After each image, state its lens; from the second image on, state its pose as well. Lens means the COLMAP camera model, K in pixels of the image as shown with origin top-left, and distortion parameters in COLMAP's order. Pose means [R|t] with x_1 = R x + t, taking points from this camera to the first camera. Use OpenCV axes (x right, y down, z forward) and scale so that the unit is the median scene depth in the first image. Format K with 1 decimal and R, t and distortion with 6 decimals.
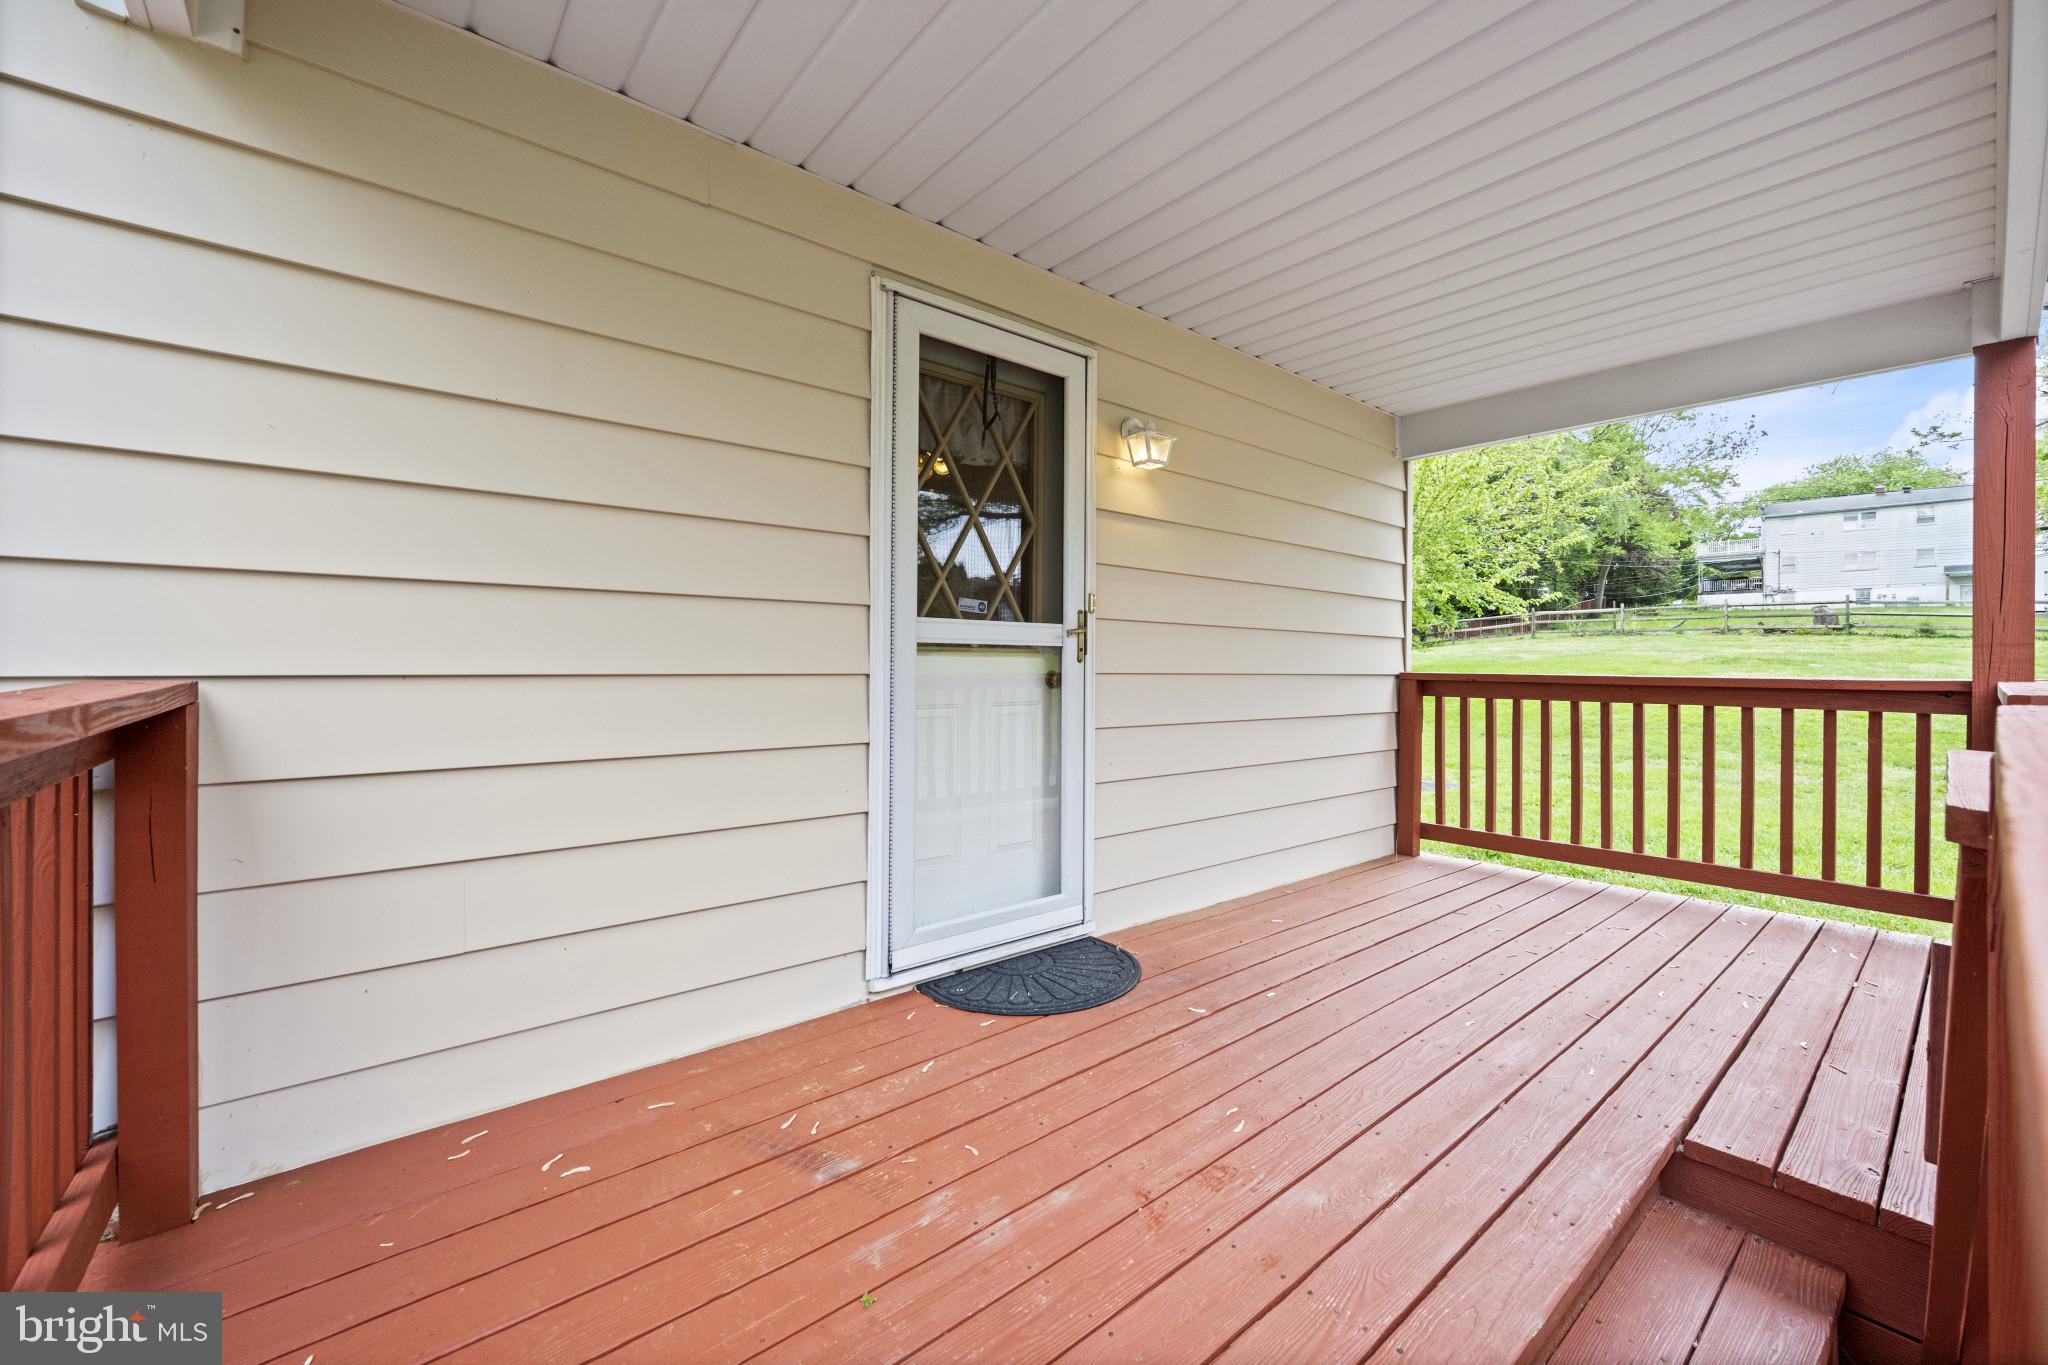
lens RADIAL K [[814.3, 0, 1030.9], [0, 814.3, 667.7], [0, 0, 1]] dist [0.000540, -0.000200]
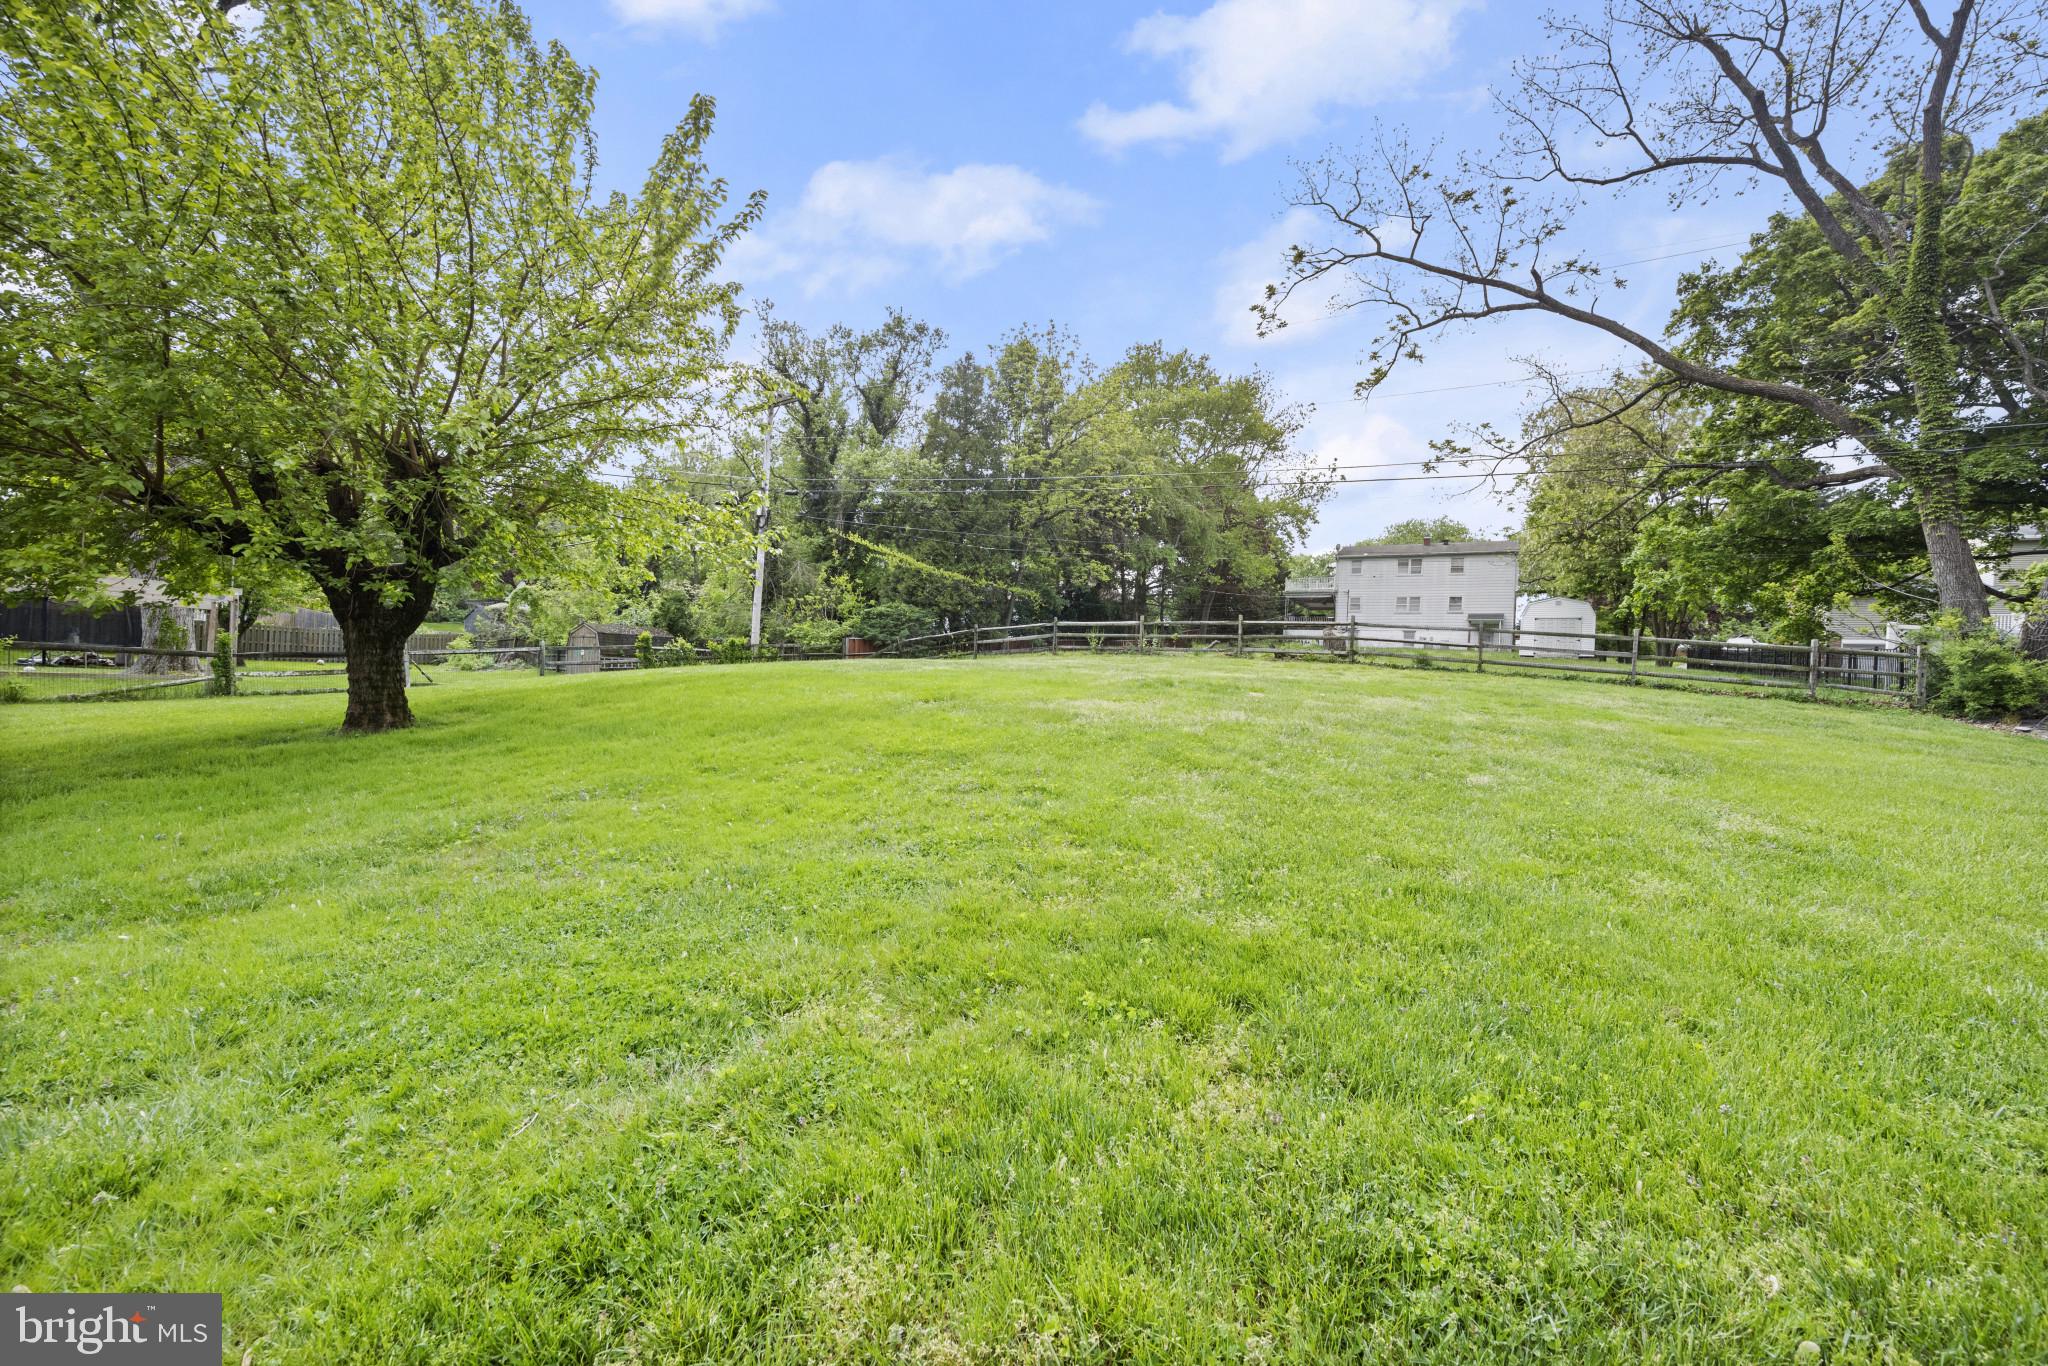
lens RADIAL K [[814.3, 0, 1030.6], [0, 814.3, 685.6], [0, 0, 1]] dist [0.000540, -0.000200]
pose [[0.943924, 0.041580, 0.327533, 0.230149], [-0.040871, 0.999123, -0.009052, 0.001461], [-0.327623, -0.004842, 0.944796, 0.176740]]
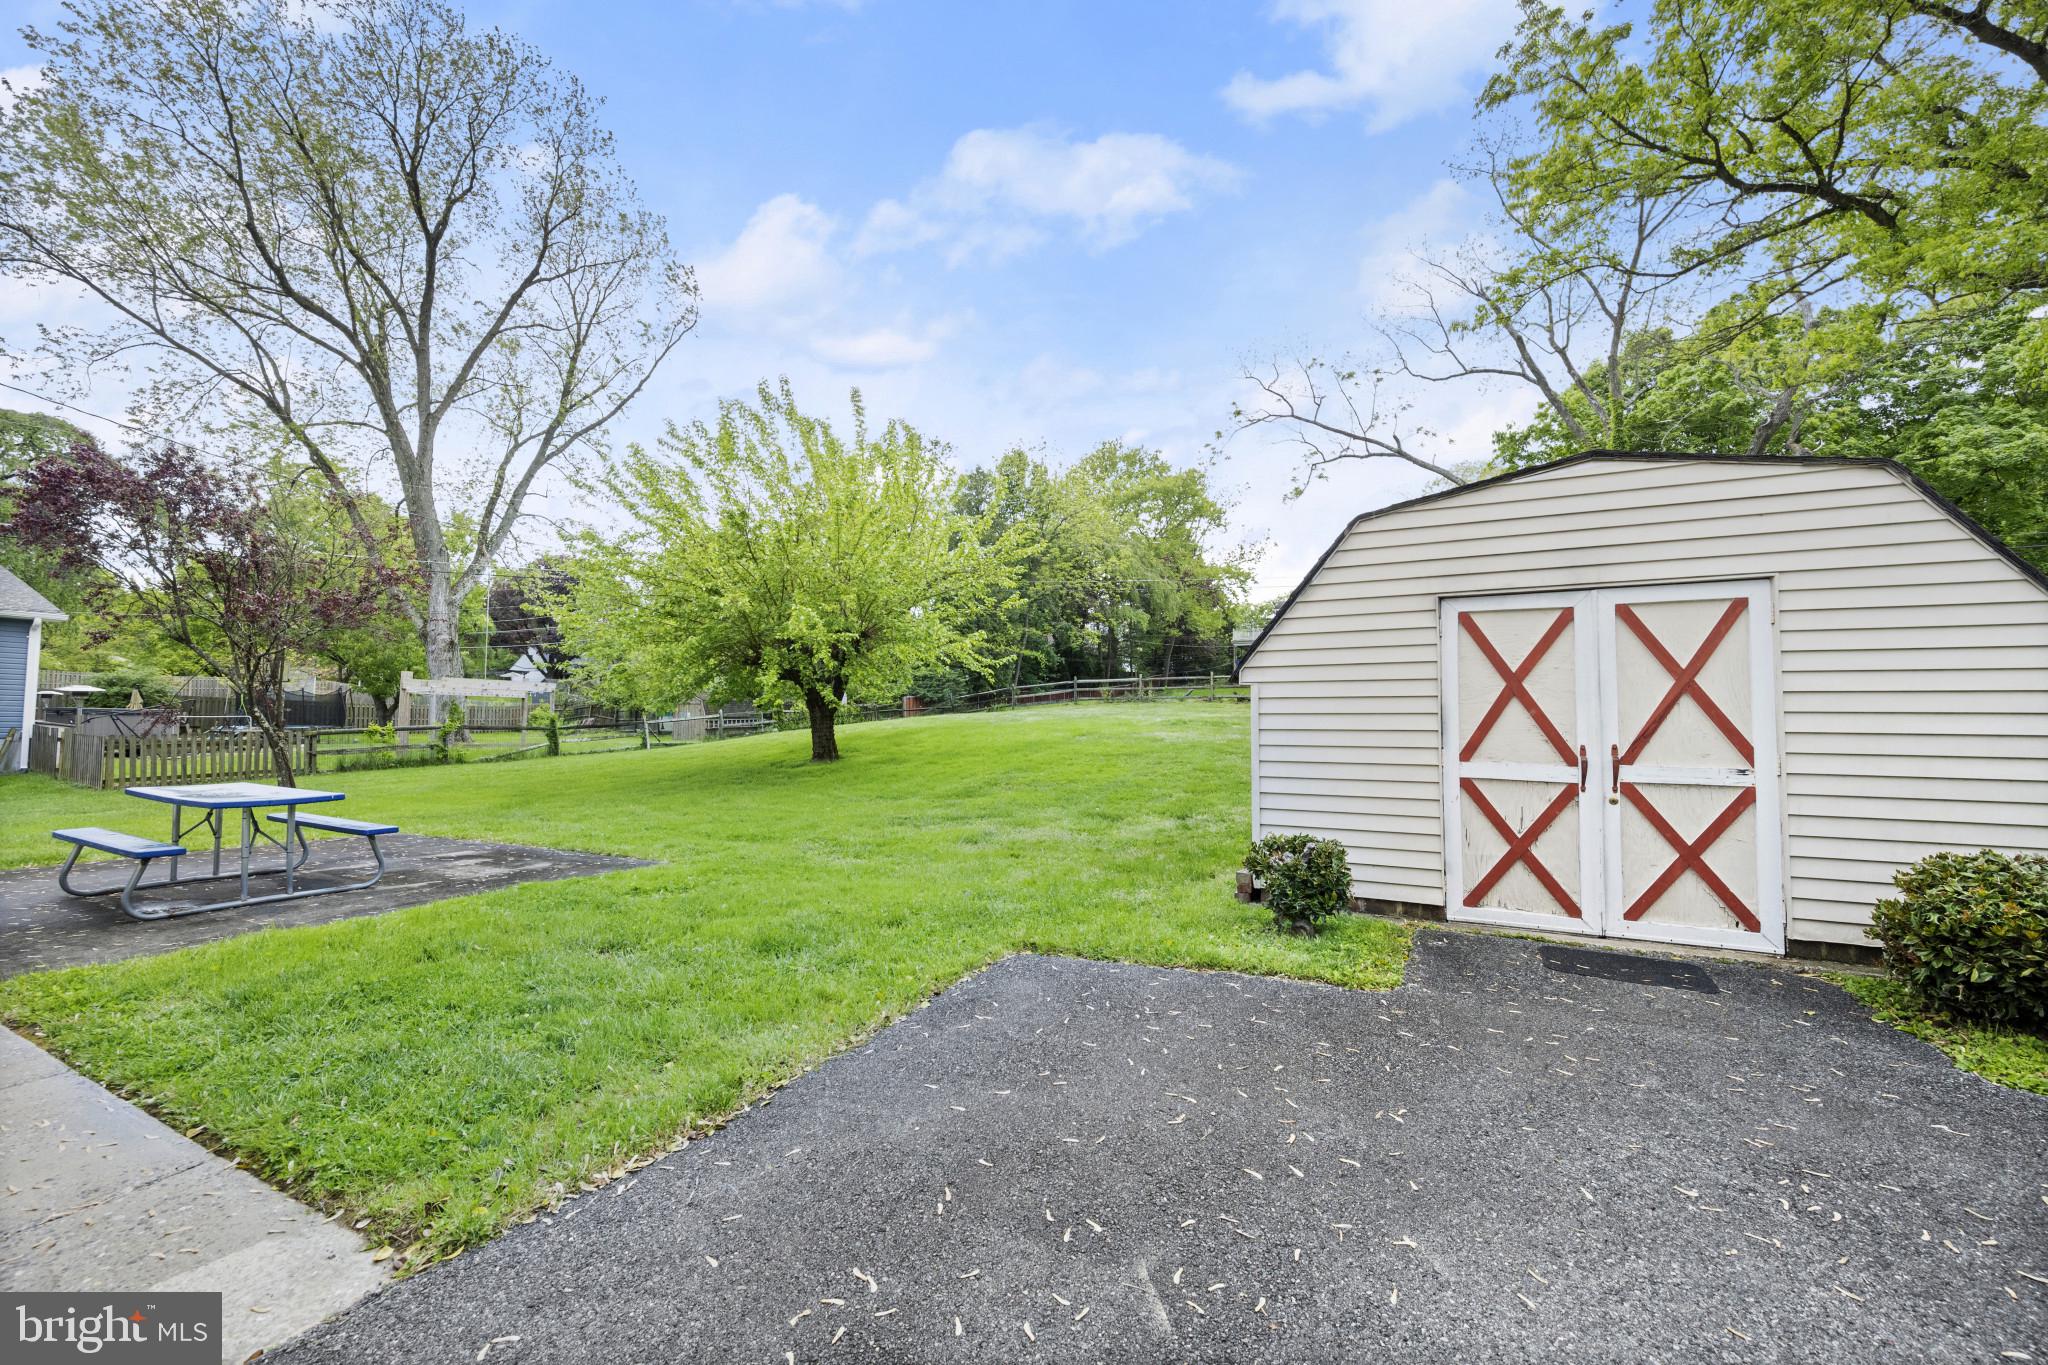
lens RADIAL K [[814.3, 0, 1030.6], [0, 814.3, 683.8], [0, 0, 1]] dist [0.000540, -0.000200]
pose [[0.922104, 0.024959, 0.386135, 0.101961], [0.000547, 0.997832, -0.065806, 0.005130], [-0.386941, 0.060891, 0.920092, 0.025964]]
